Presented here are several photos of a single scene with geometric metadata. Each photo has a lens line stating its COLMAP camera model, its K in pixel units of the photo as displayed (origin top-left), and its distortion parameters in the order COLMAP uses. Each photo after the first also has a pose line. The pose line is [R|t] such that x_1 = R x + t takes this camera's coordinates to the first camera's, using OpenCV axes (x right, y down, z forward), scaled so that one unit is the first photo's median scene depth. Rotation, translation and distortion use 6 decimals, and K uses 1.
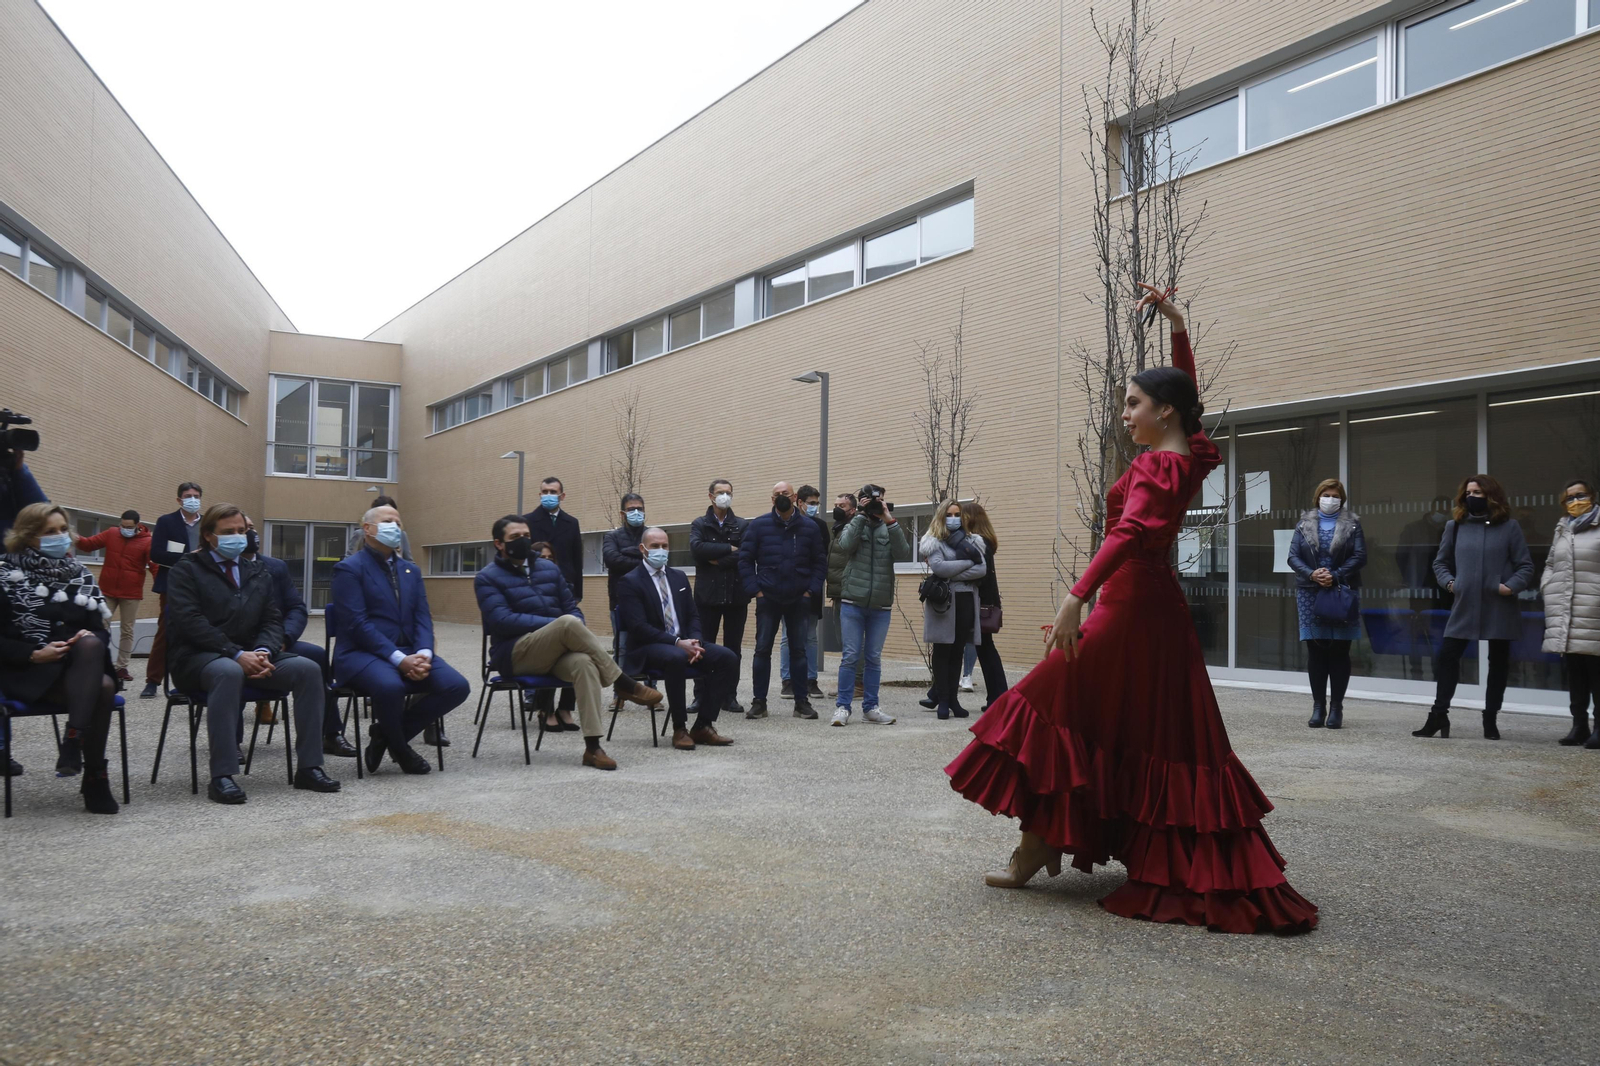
lens RADIAL K [[1272.5, 0, 800.0], [0, 1272.5, 533.0], [0, 0, 1]] dist [-0.032476, 0.059630]
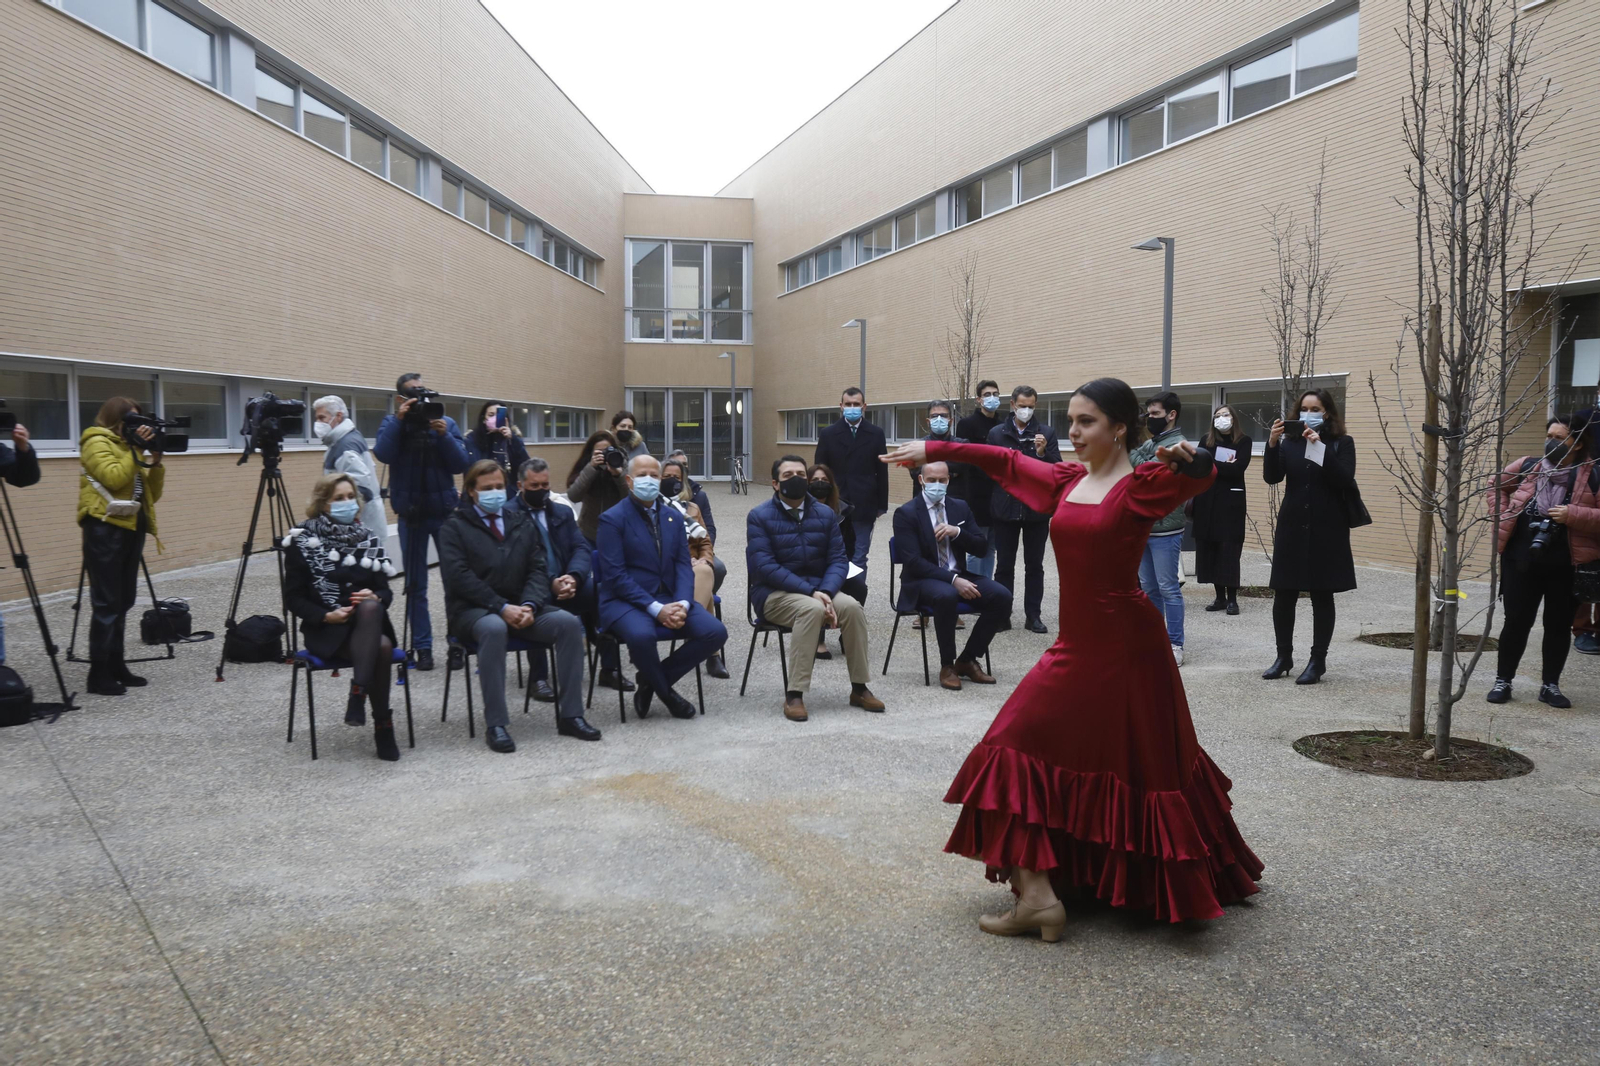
lens RADIAL K [[1359.9, 0, 800.0], [0, 1359.9, 533.0], [0, 0, 1]] dist [-0.008390, 0.003380]
pose [[0.962655, 0.005387, -0.270678, 0.104354], [0.022679, 0.994683, 0.100453, -0.077429], [0.269780, -0.102840, 0.957414, -0.018628]]
